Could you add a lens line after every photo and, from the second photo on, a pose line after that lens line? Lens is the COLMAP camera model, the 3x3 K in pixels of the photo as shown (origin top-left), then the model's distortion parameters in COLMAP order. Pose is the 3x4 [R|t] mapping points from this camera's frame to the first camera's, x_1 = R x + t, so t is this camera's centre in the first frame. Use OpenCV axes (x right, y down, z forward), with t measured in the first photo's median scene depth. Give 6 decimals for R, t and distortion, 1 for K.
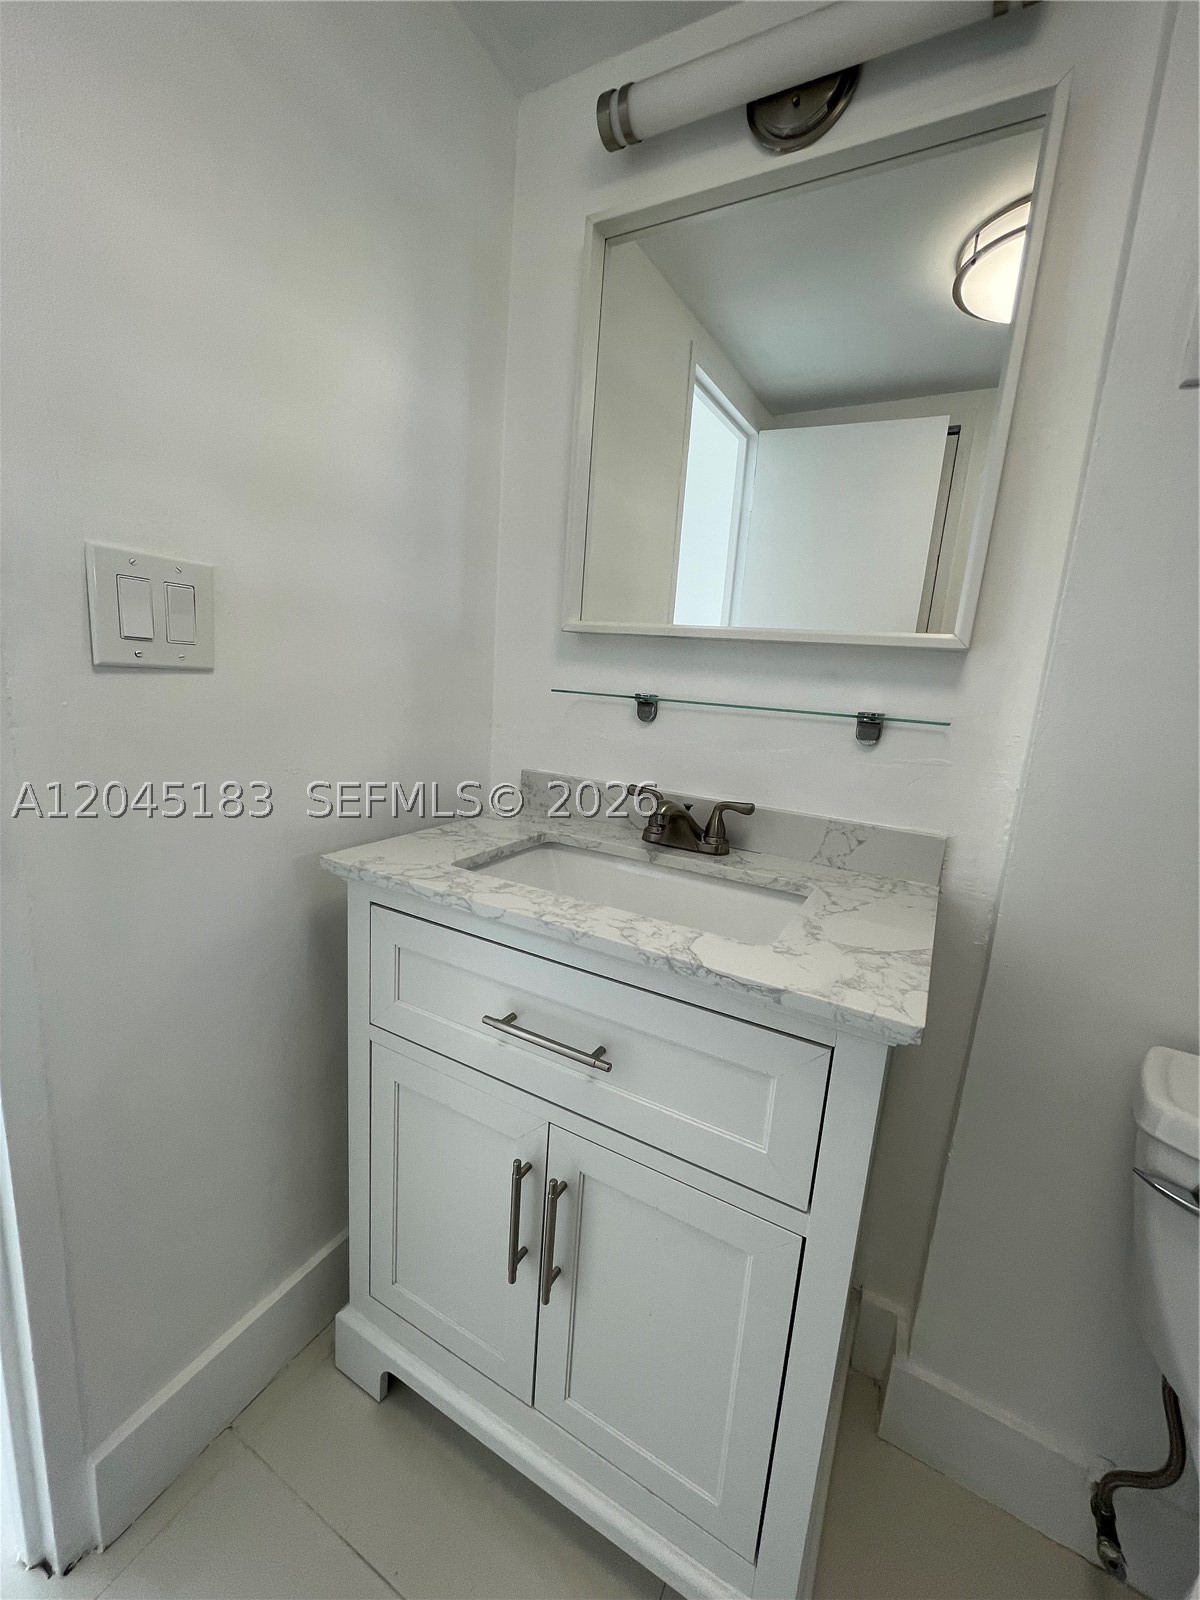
lens RADIAL K [[649.8, 0, 601.3], [0, 649.8, 804.2], [0, 0, 1]] dist [0.001275, -0.000100]
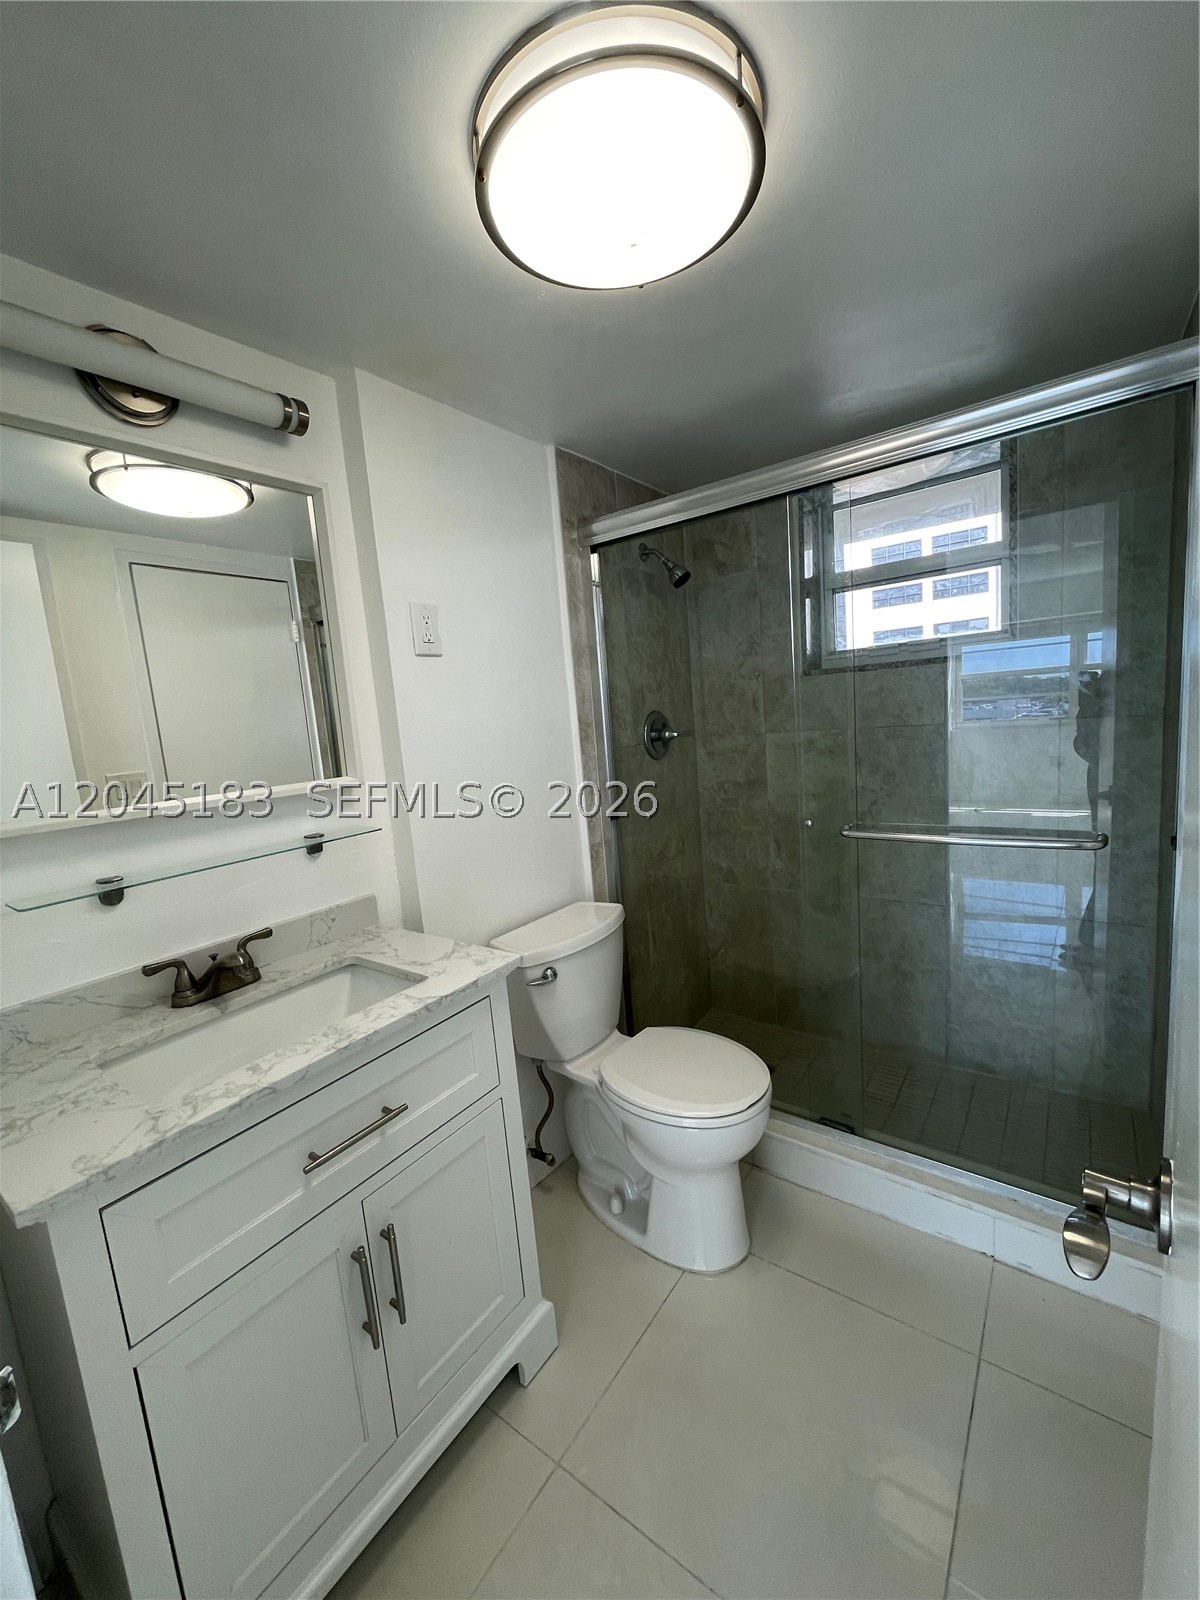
lens RADIAL K [[649.8, 0, 601.3], [0, 649.8, 804.2], [0, 0, 1]] dist [0.001275, -0.000100]
pose [[0.119379, -0.221530, 0.967819, -0.961767], [0.285956, 0.941155, 0.180155, -0.301018], [-0.950778, 0.255247, 0.175702, 0.113847]]
